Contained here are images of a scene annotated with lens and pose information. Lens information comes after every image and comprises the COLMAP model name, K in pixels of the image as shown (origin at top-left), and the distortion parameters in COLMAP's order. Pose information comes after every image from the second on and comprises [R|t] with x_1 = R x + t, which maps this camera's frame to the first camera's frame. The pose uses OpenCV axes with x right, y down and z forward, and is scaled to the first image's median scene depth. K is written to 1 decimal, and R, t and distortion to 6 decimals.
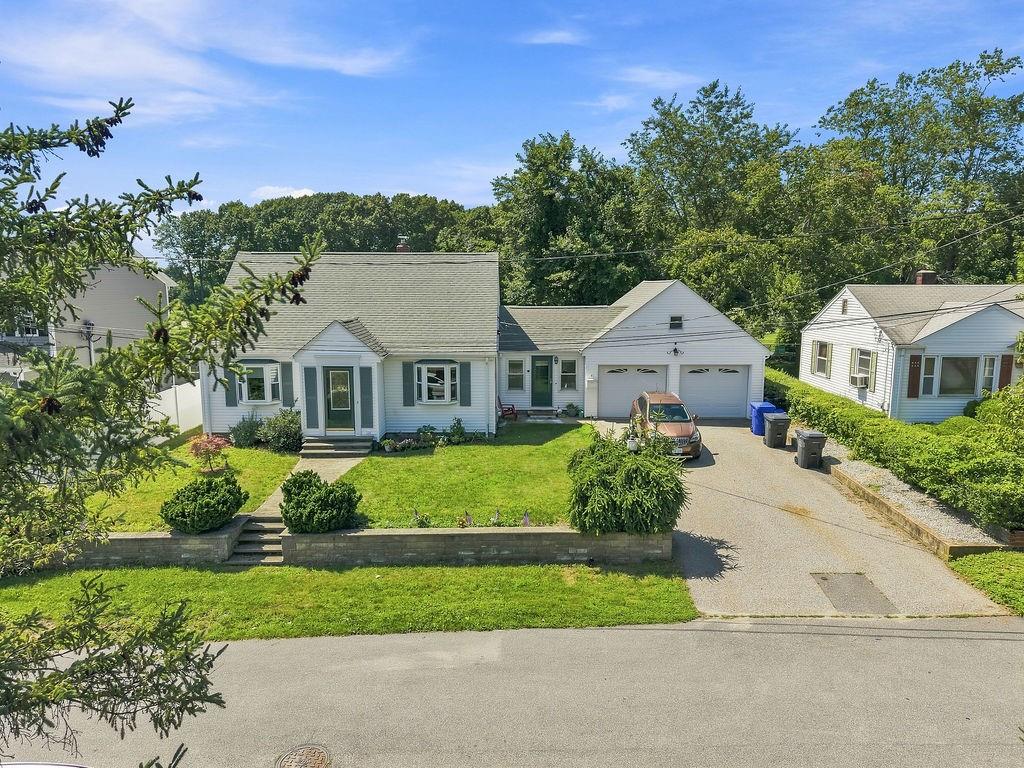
lens RADIAL K [[689.9, 0, 512.0], [0, 689.9, 384.0], [0, 0, 1]] dist [0.001157, -0.000586]
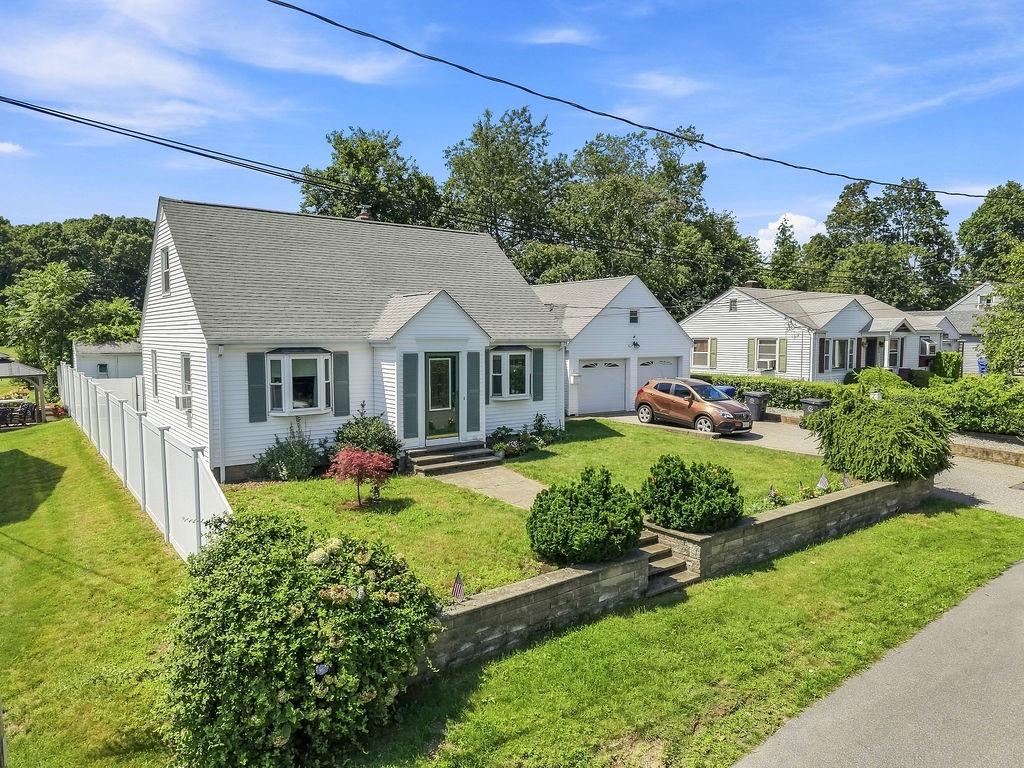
lens RADIAL K [[689.9, 0, 512.0], [0, 689.9, 384.0], [0, 0, 1]] dist [0.001157, -0.000586]
pose [[0.801354, -0.041209, 0.596769, -0.643814], [0.080572, 0.995969, -0.039420, 0.045465], [-0.592739, 0.079672, 0.801444, 0.353960]]
